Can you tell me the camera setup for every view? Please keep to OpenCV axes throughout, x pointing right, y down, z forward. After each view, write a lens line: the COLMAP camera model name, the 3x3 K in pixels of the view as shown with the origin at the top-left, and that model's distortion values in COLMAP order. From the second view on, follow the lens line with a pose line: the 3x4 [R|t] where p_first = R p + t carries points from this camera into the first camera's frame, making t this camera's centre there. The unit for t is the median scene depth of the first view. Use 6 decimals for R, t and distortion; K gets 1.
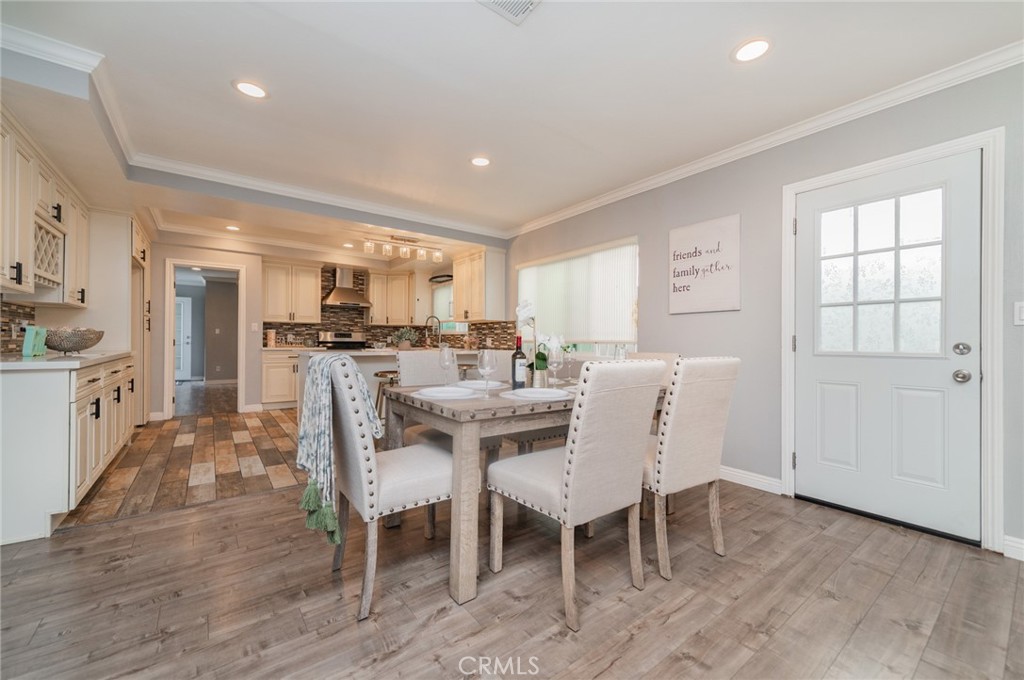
lens RADIAL K [[403.0, 0, 508.9], [0, 403.0, 337.5], [0, 0, 1]] dist [0.014317, -0.005054]
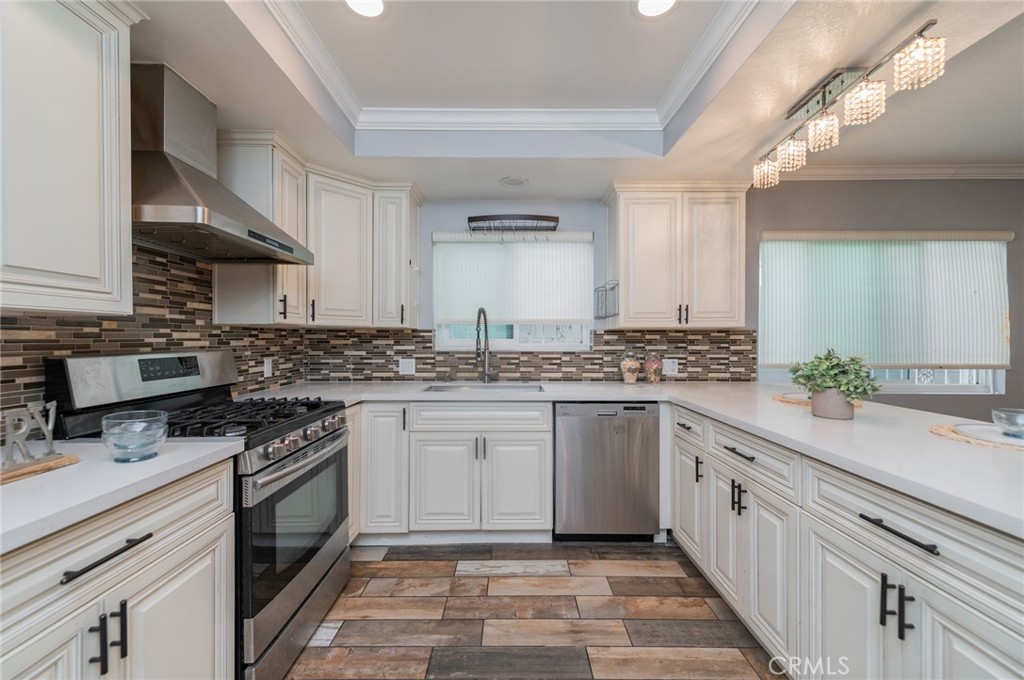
lens RADIAL K [[403.0, 0, 513.7], [0, 403.0, 341.1], [0, 0, 1]] dist [0.014317, -0.005054]
pose [[0.594017, -0.012137, 0.804361, -0.584344], [-0.004697, 0.999817, 0.018555, -0.031855], [-0.804438, -0.014800, 0.593852, 0.845565]]
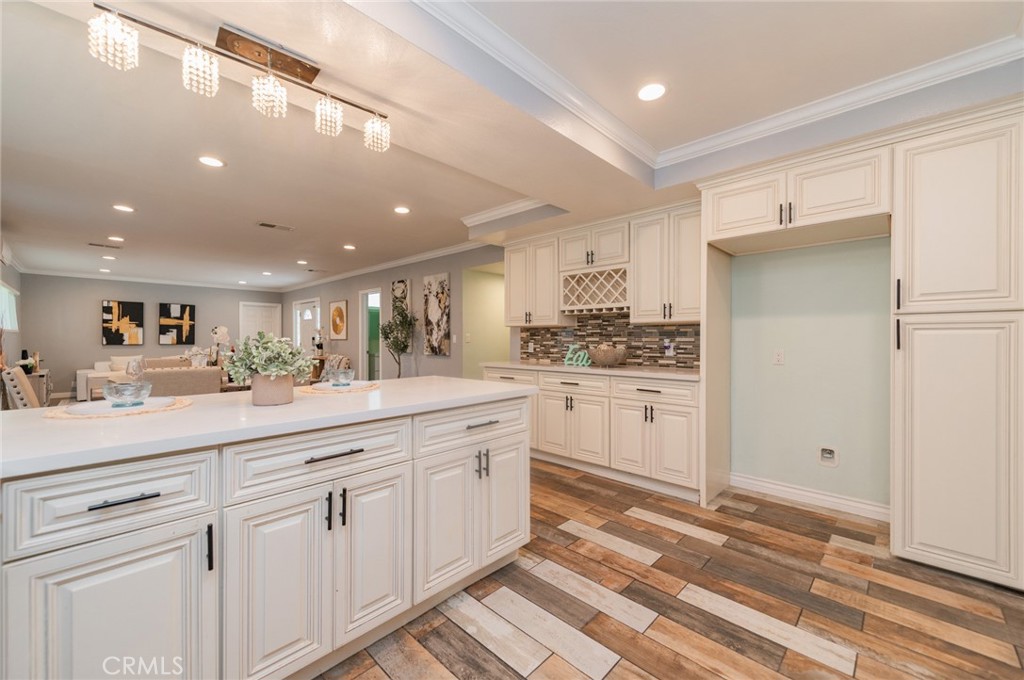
lens RADIAL K [[403.0, 0, 510.3], [0, 403.0, 342.8], [0, 0, 1]] dist [0.014317, -0.005054]
pose [[-0.986703, -0.008115, -0.162331, -0.333924], [-0.008127, 0.999967, -0.000593, -0.016610], [0.162330, 0.000734, -0.986736, 1.128809]]
